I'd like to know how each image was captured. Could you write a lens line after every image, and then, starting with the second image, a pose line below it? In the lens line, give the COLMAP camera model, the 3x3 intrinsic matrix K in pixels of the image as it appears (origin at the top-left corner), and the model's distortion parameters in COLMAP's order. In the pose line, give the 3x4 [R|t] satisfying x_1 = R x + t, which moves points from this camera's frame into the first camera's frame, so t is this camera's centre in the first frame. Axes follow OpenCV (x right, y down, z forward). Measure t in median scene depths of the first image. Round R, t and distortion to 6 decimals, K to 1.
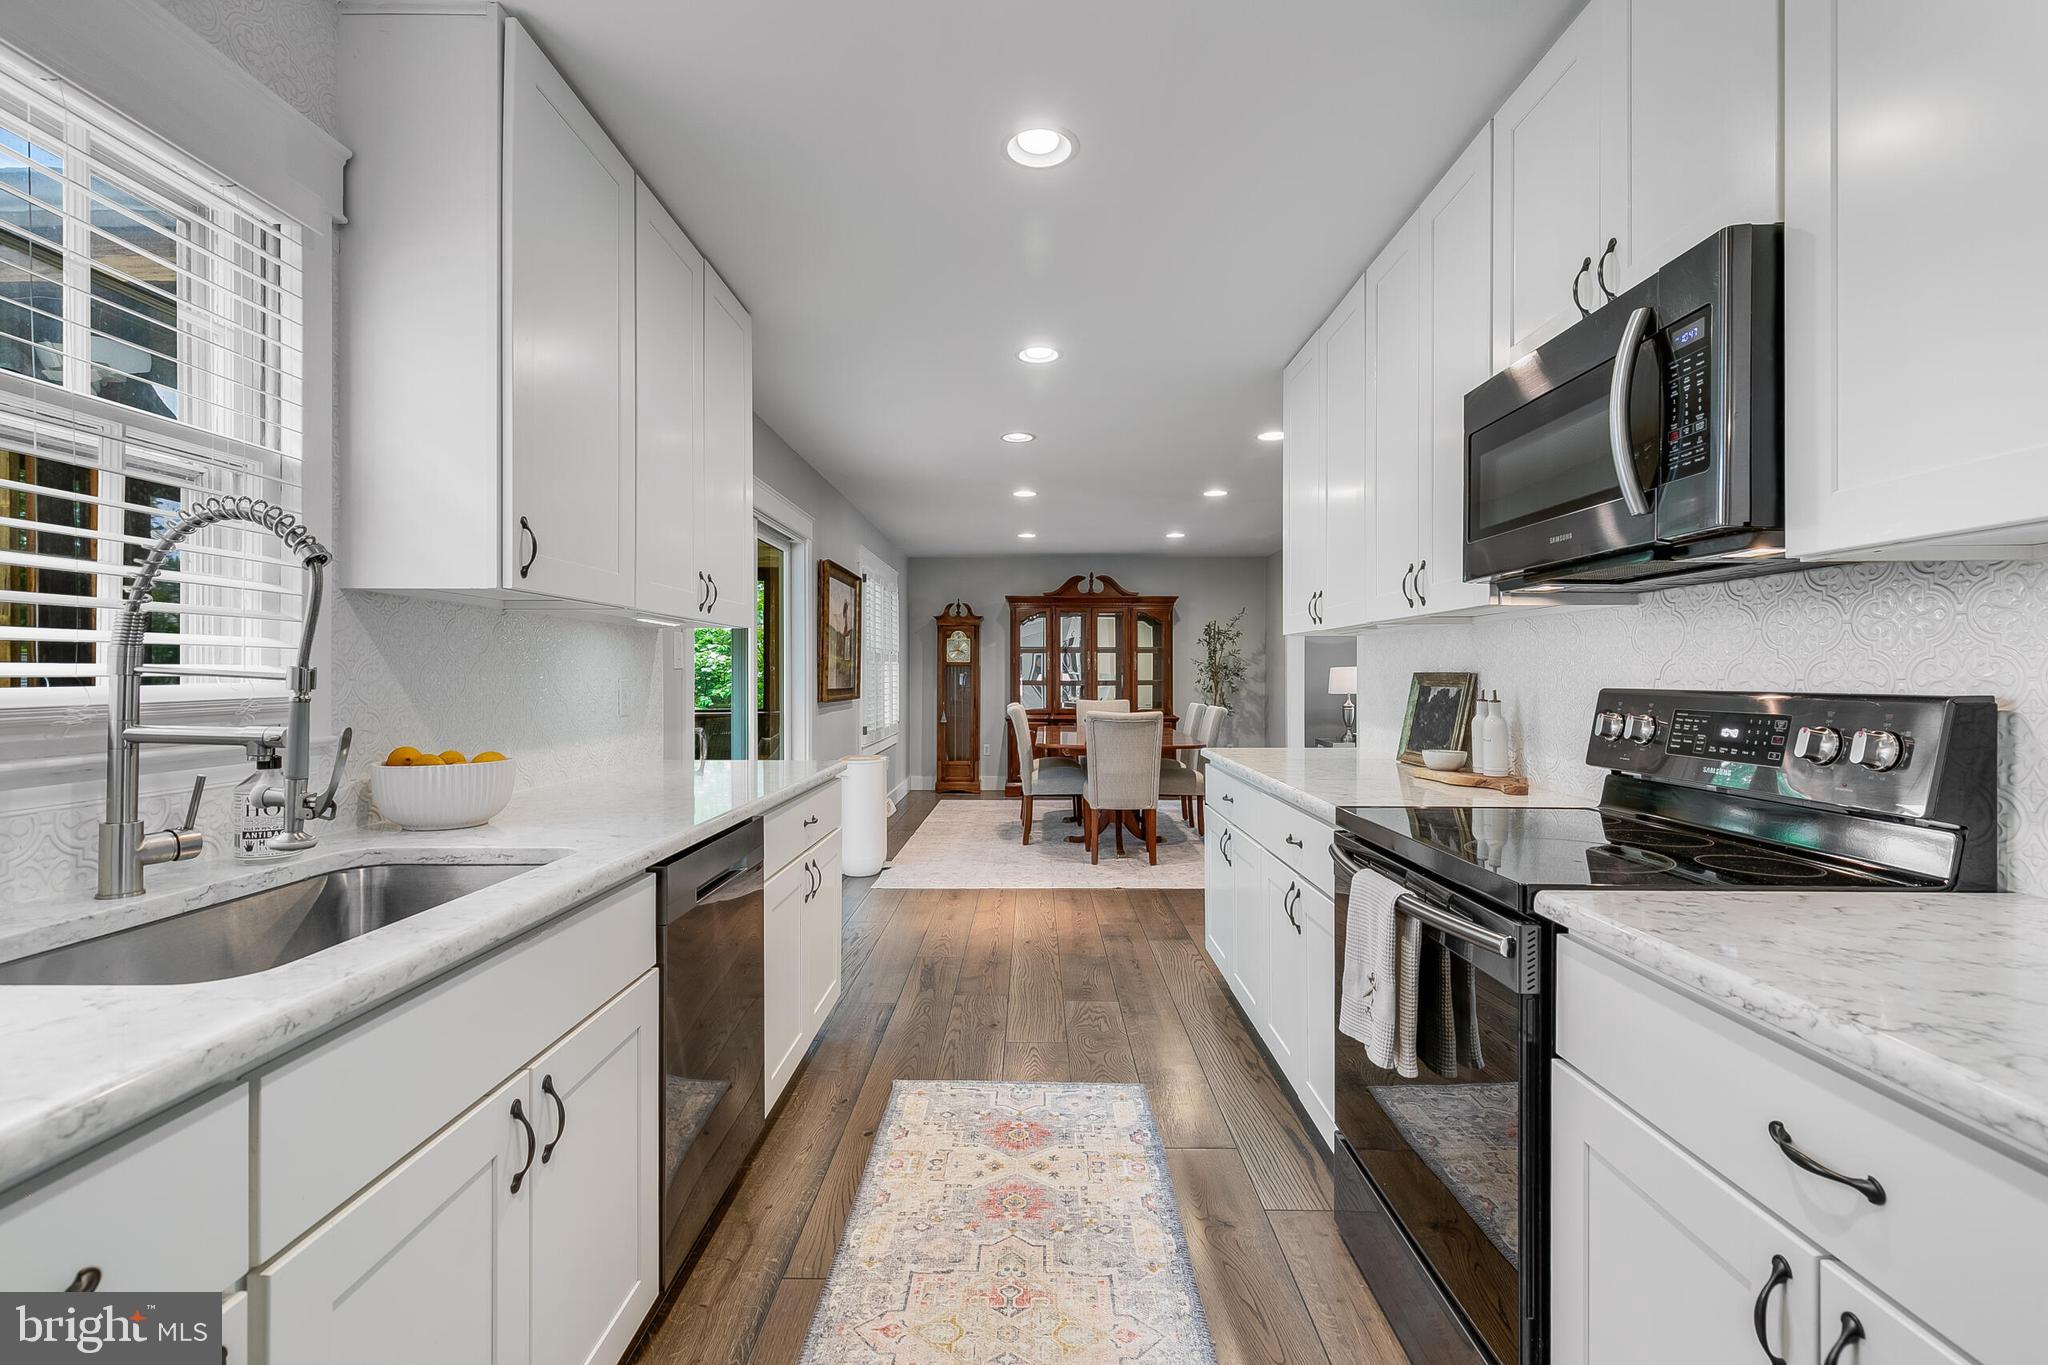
lens RADIAL K [[918.2, 0, 1021.9], [0, 918.2, 675.6], [0, 0, 1]] dist [0.006149, -0.000779]
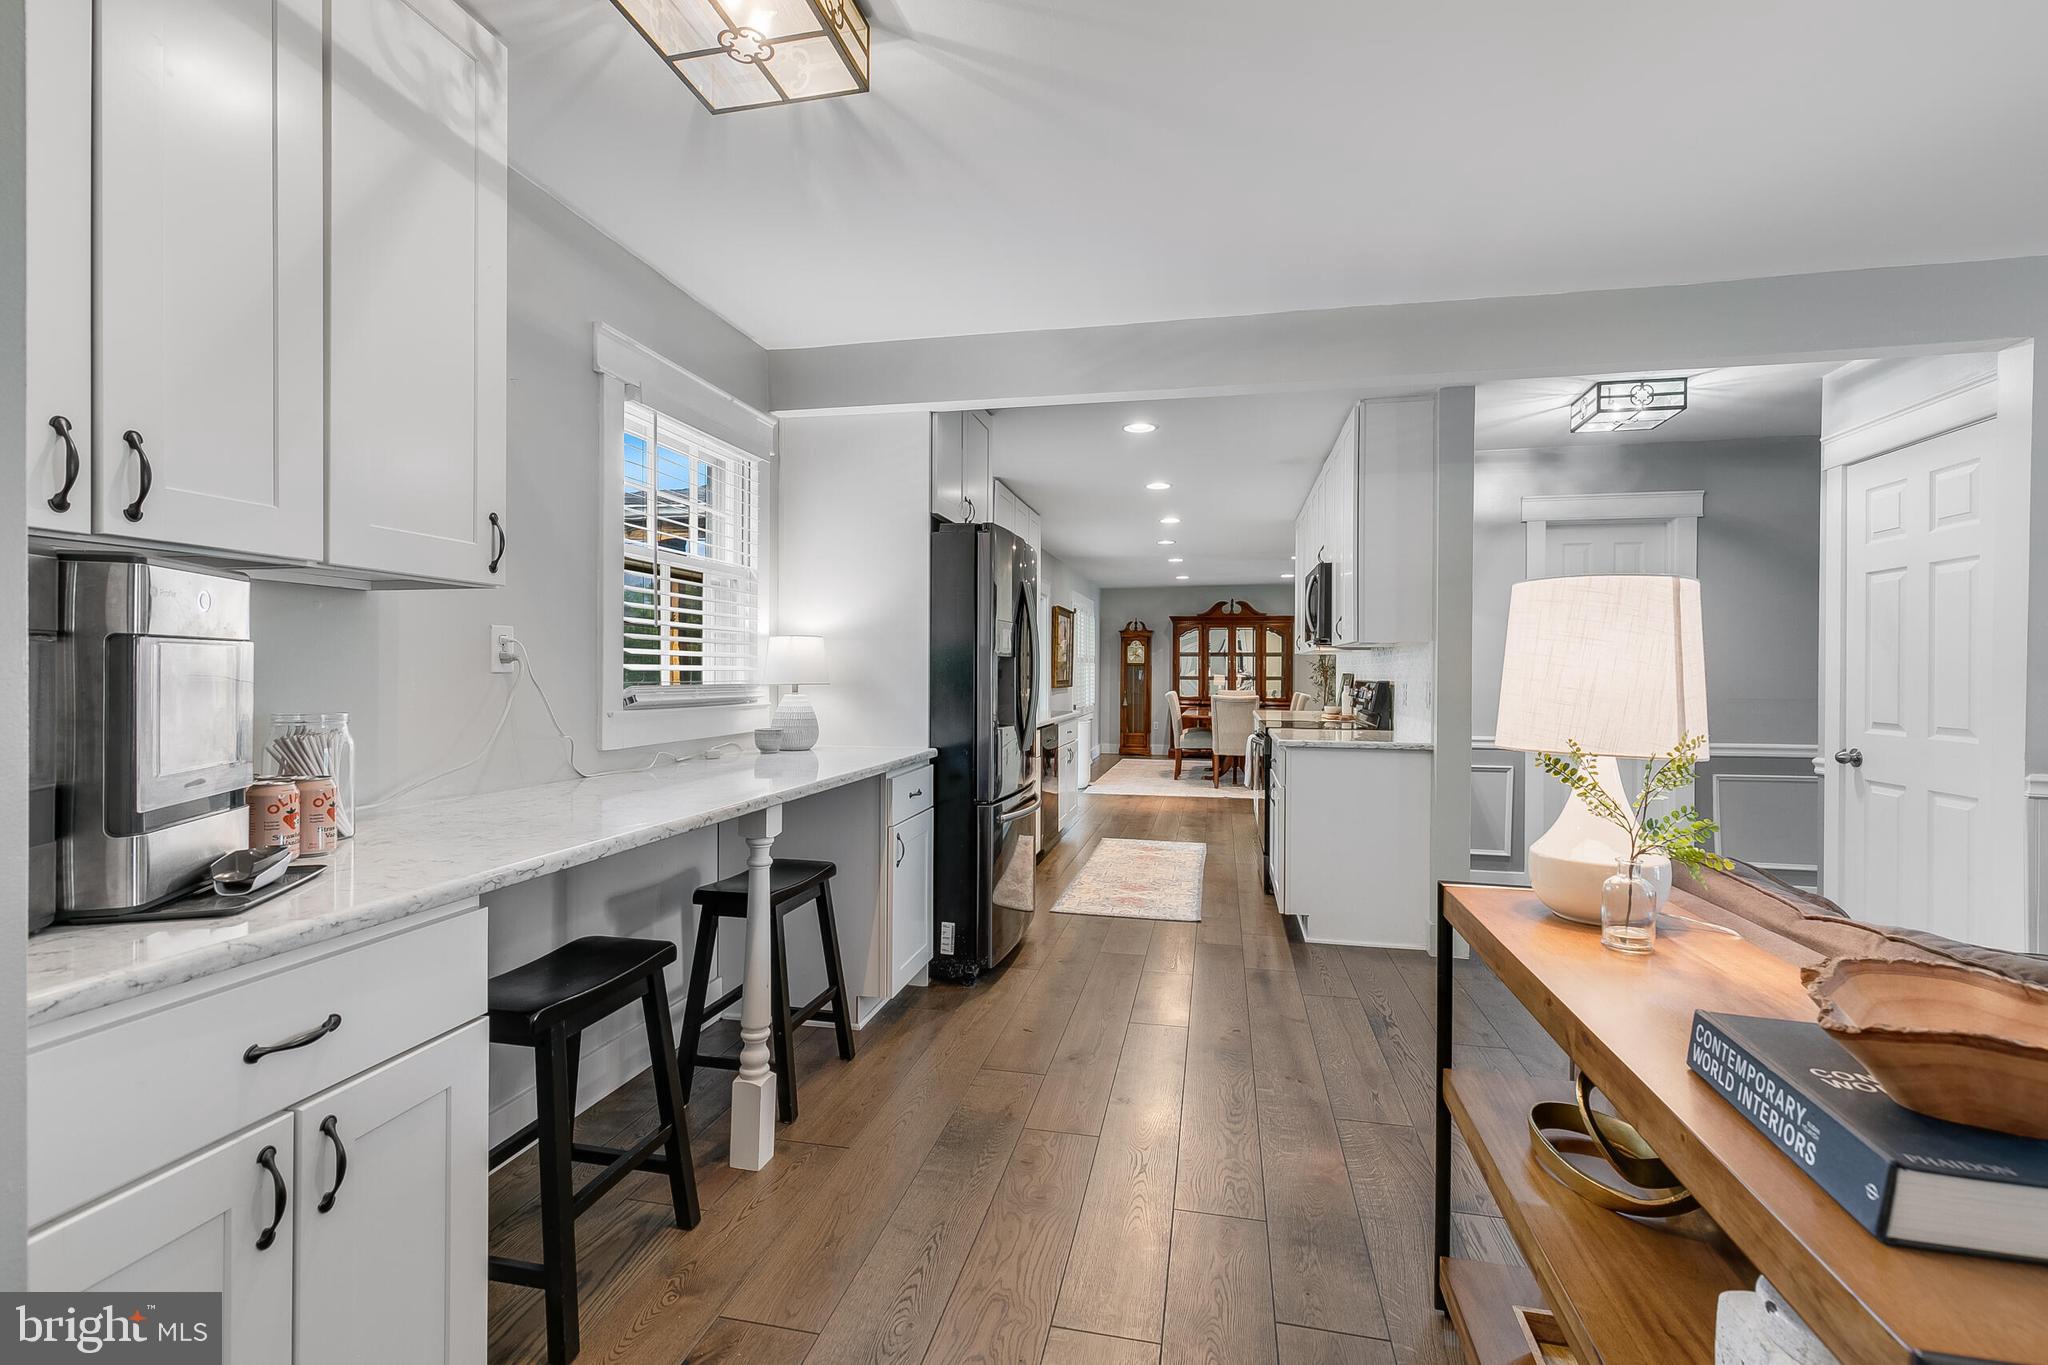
lens RADIAL K [[918.2, 0, 1021.9], [0, 918.2, 675.6], [0, 0, 1]] dist [0.006149, -0.000779]
pose [[0.980187, 0.006188, -0.197978, 0.041413], [-0.005181, 0.999971, 0.005606, -0.002239], [0.198007, -0.004469, 0.980190, -0.446495]]
